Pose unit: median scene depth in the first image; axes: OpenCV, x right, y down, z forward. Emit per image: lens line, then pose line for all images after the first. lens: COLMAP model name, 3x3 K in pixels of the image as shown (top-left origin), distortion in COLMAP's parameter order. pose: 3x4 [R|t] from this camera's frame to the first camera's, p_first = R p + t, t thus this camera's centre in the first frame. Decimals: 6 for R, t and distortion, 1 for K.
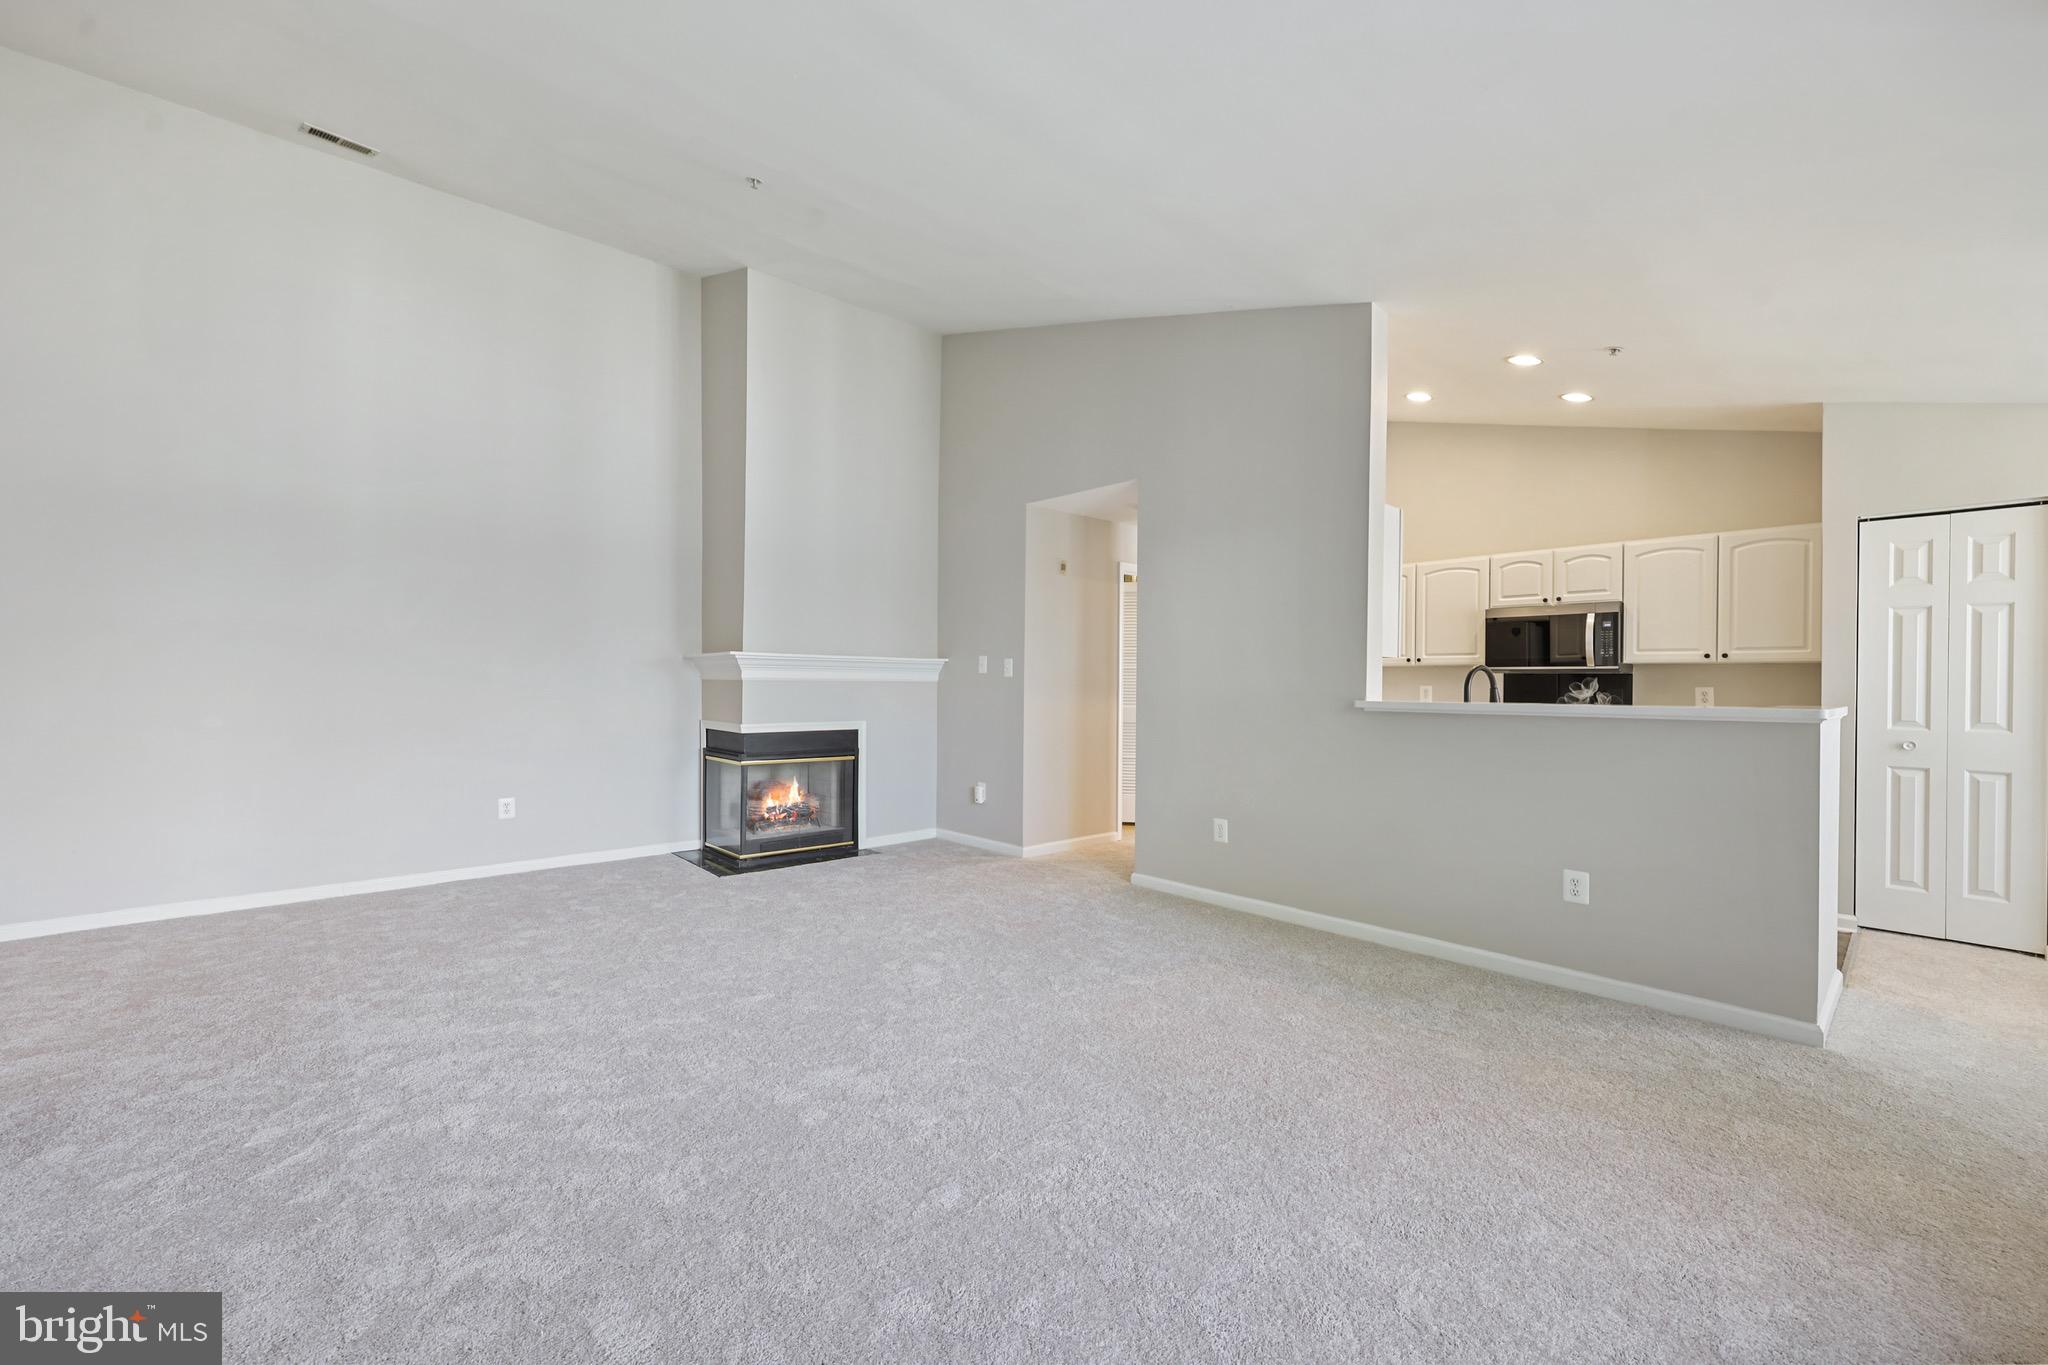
lens RADIAL K [[826.5, 0, 1029.0], [0, 826.5, 683.8], [0, 0, 1]] dist [0.000076, -0.000201]
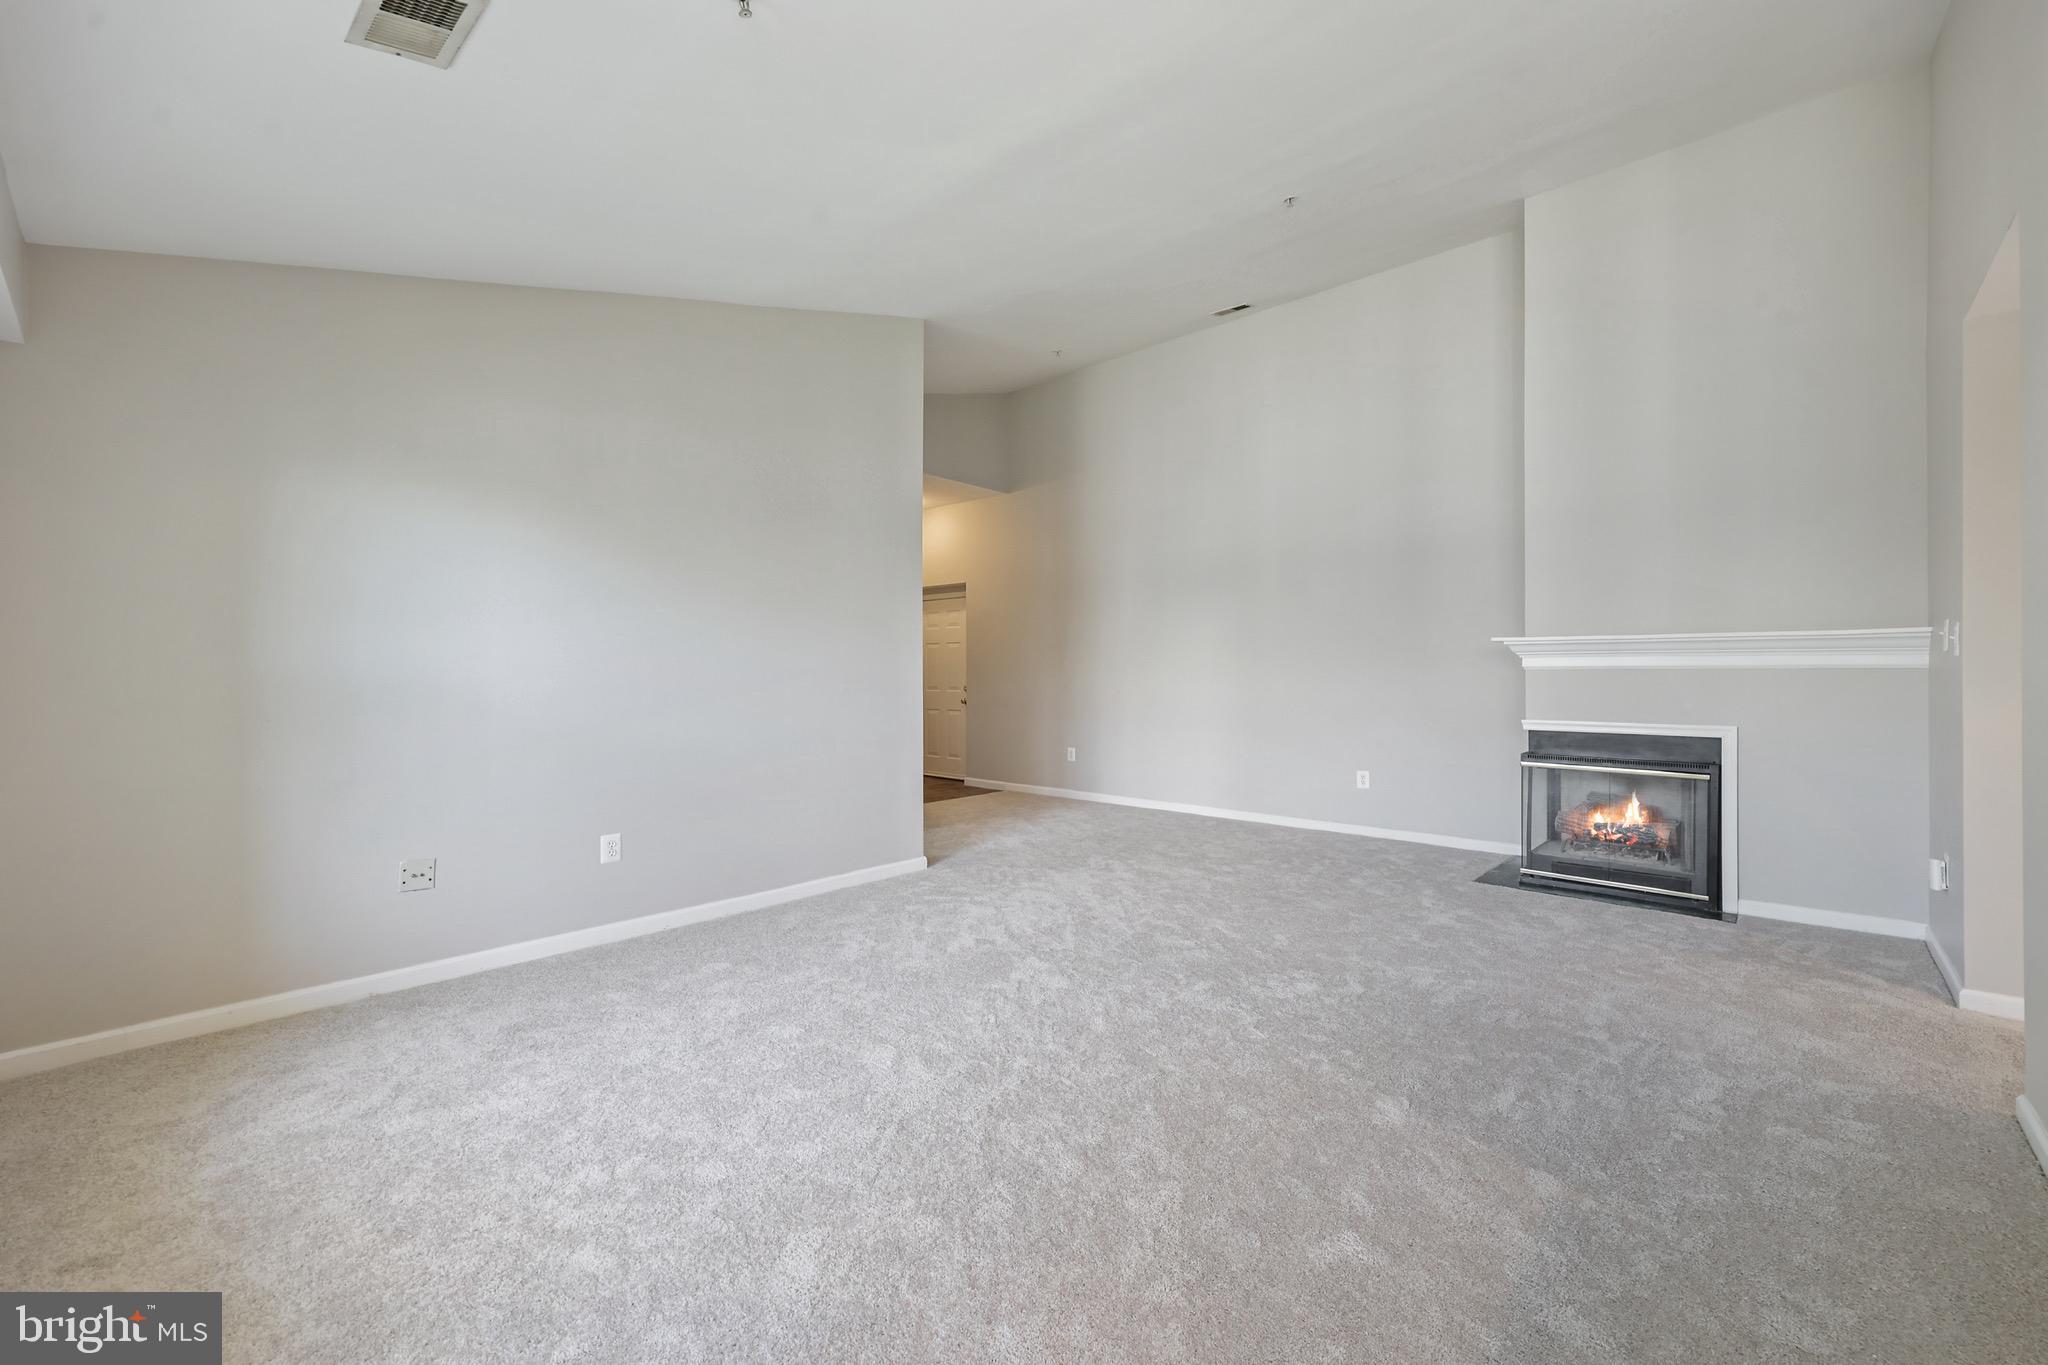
lens RADIAL K [[826.5, 0, 1029.0], [0, 826.5, 683.8], [0, 0, 1]] dist [0.000076, -0.000201]
pose [[0.090383, 0.006437, -0.995886, 0.458361], [0.003880, 0.999969, 0.006816, 0.002805], [0.995899, -0.004481, 0.090356, 0.379882]]
